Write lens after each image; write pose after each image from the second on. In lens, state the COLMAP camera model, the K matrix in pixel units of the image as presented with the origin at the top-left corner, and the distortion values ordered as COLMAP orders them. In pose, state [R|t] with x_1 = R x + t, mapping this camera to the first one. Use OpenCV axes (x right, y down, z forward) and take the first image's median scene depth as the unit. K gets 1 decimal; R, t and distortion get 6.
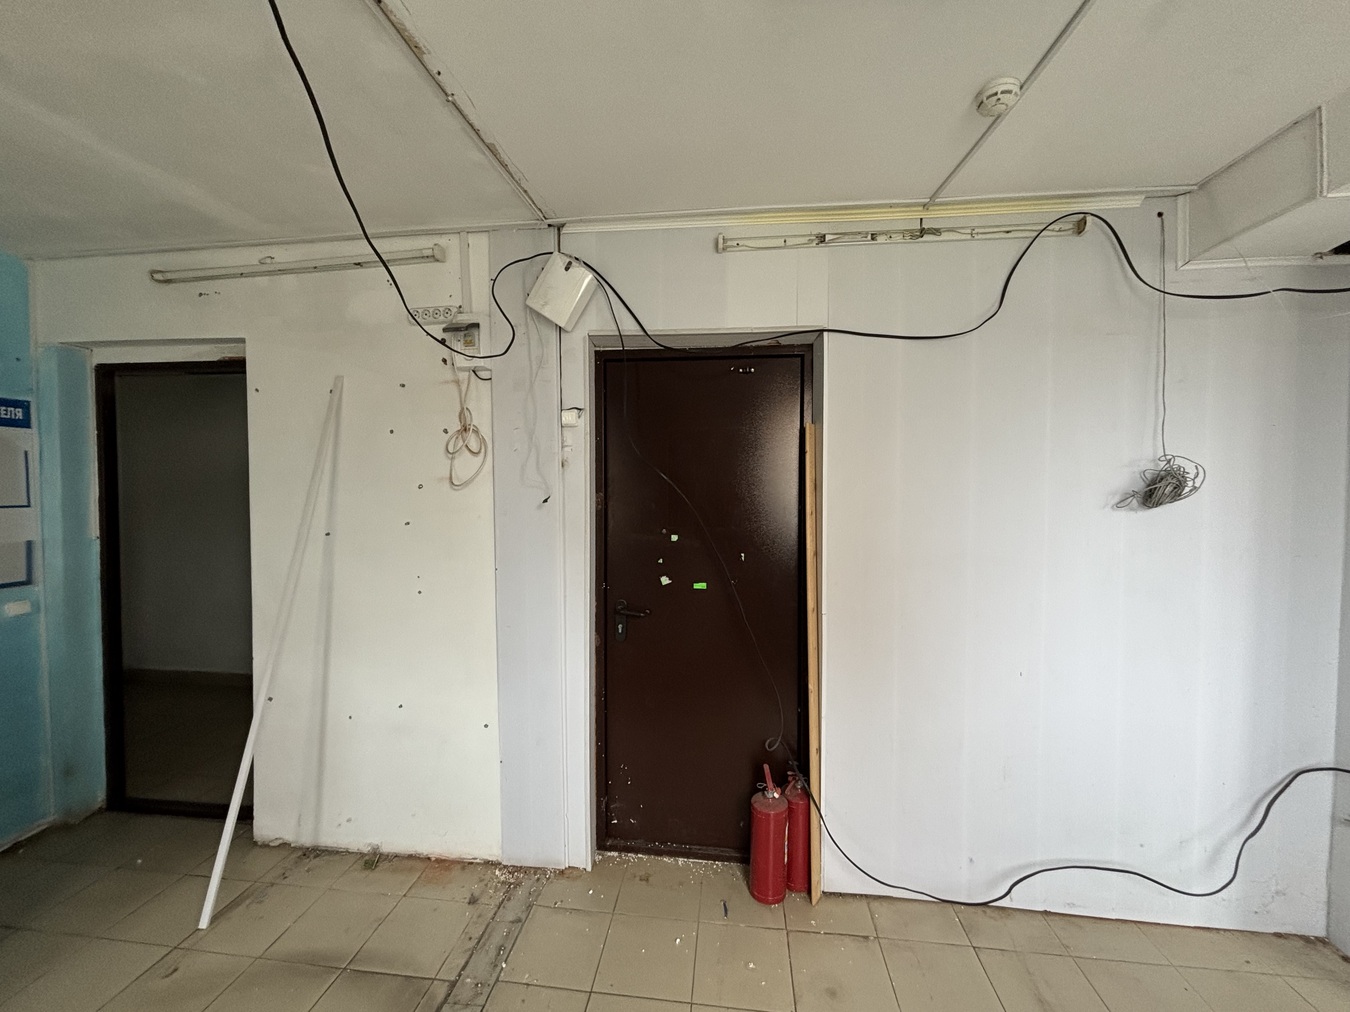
lens RADIAL K [[548.7, 0, 674.6], [0, 548.7, 502.0], [0, 0, 1]] dist [-0.000633, 0.000826]
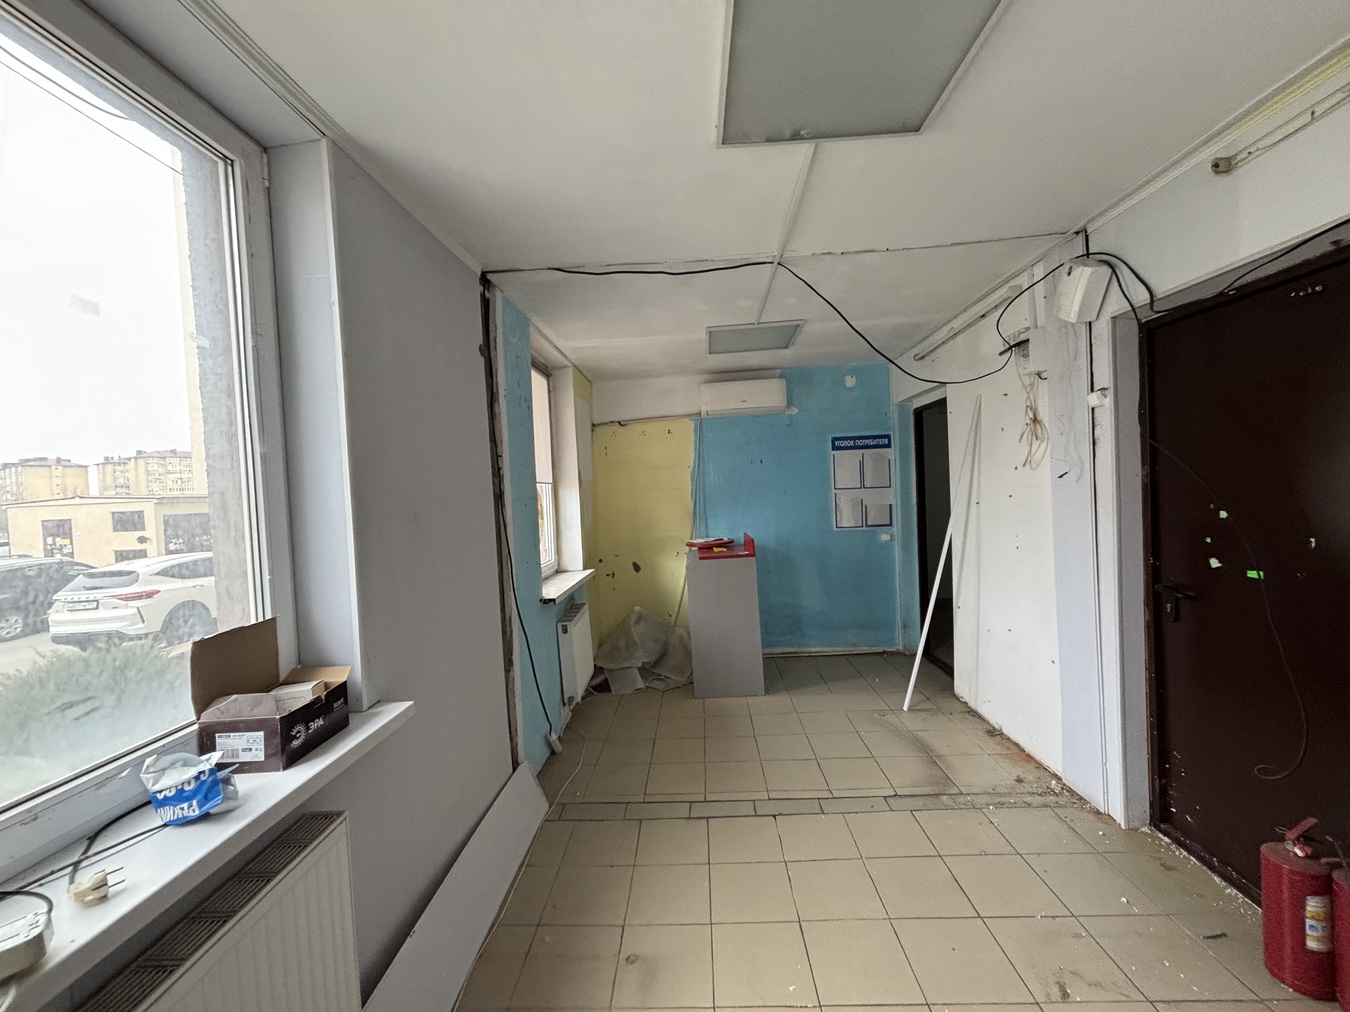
lens RADIAL K [[543.6, 0, 673.5], [0, 543.6, 504.9], [0, 0, 1]] dist [-0.000939, 0.000370]
pose [[0.069755, 0.020713, -0.997349, 0.880580], [0.012549, 0.999687, 0.021639, 0.023706], [0.997485, -0.014025, 0.069473, 0.087714]]
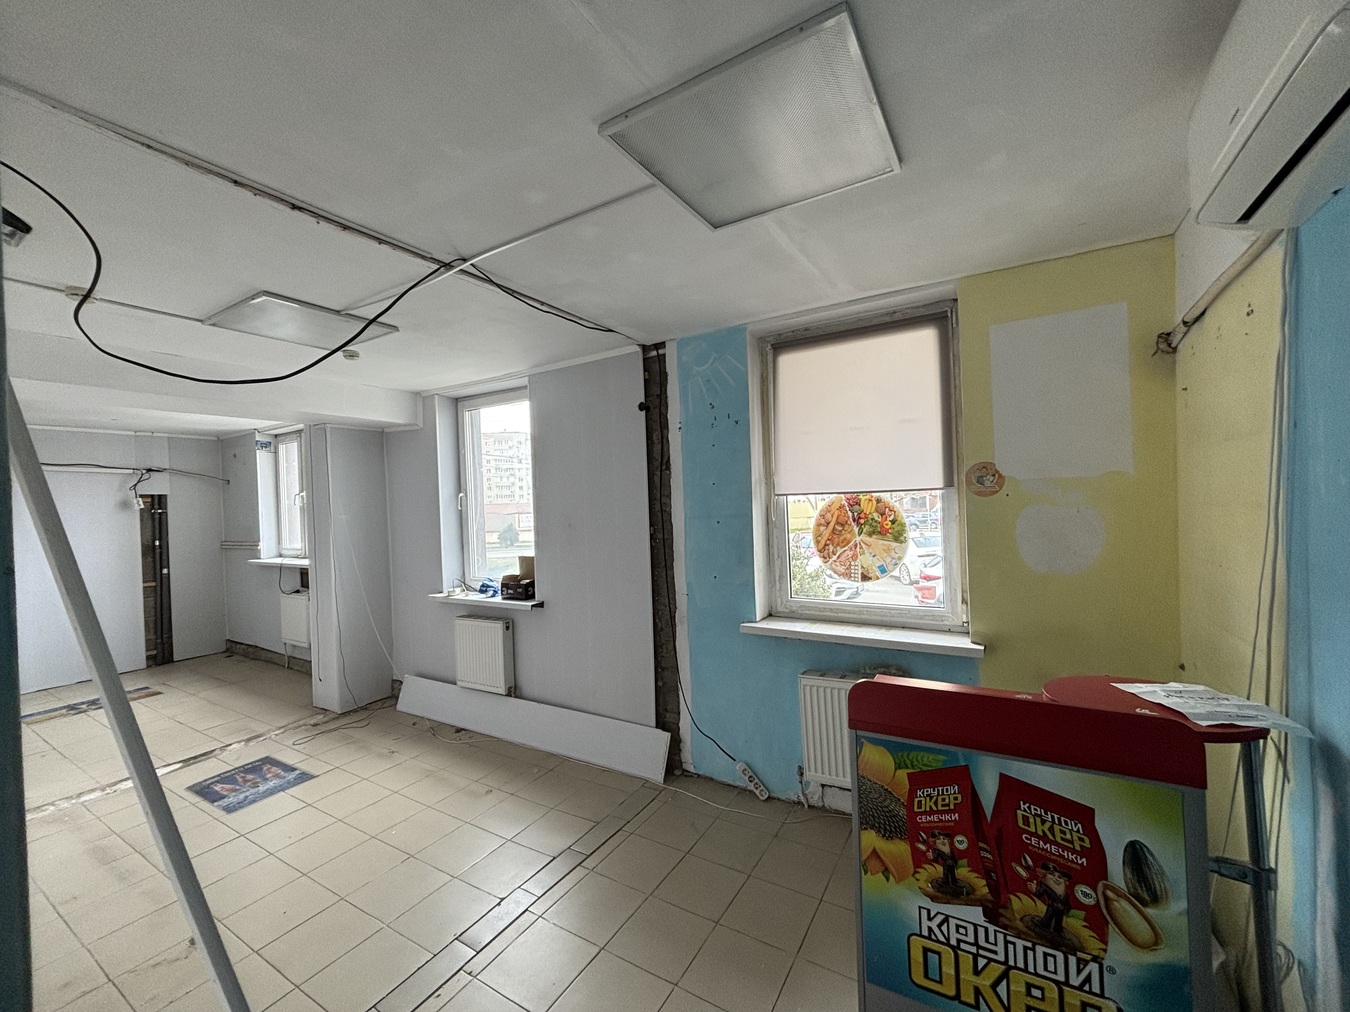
lens RADIAL K [[543.6, 0, 677.6], [0, 543.6, 505.1], [0, 0, 1]] dist [-0.000939, 0.000370]
pose [[-0.911548, 0.028989, 0.410170, -1.125371], [0.049012, 0.998060, 0.038385, -0.060630], [-0.408261, 0.055093, -0.911201, 1.209088]]
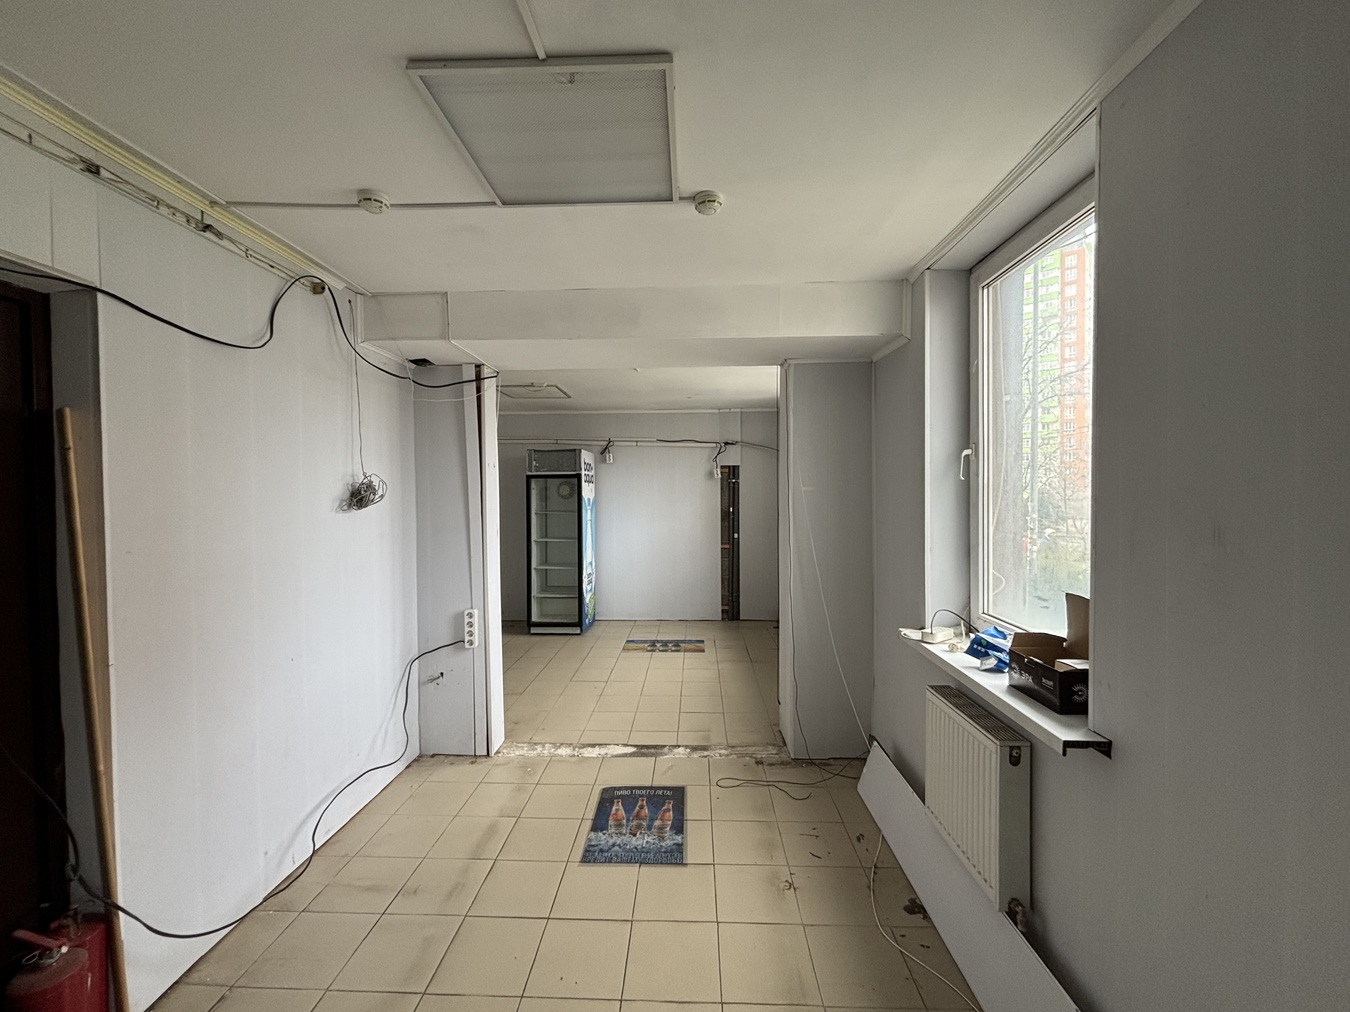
lens RADIAL K [[548.7, 0, 672.9], [0, 548.7, 504.3], [0, 0, 1]] dist [-0.000633, 0.000826]
pose [[-0.073983, -0.021382, 0.997030, -0.546183], [0.040070, 0.998899, 0.024396, -0.005026], [-0.996454, 0.041756, -0.073045, 0.277865]]
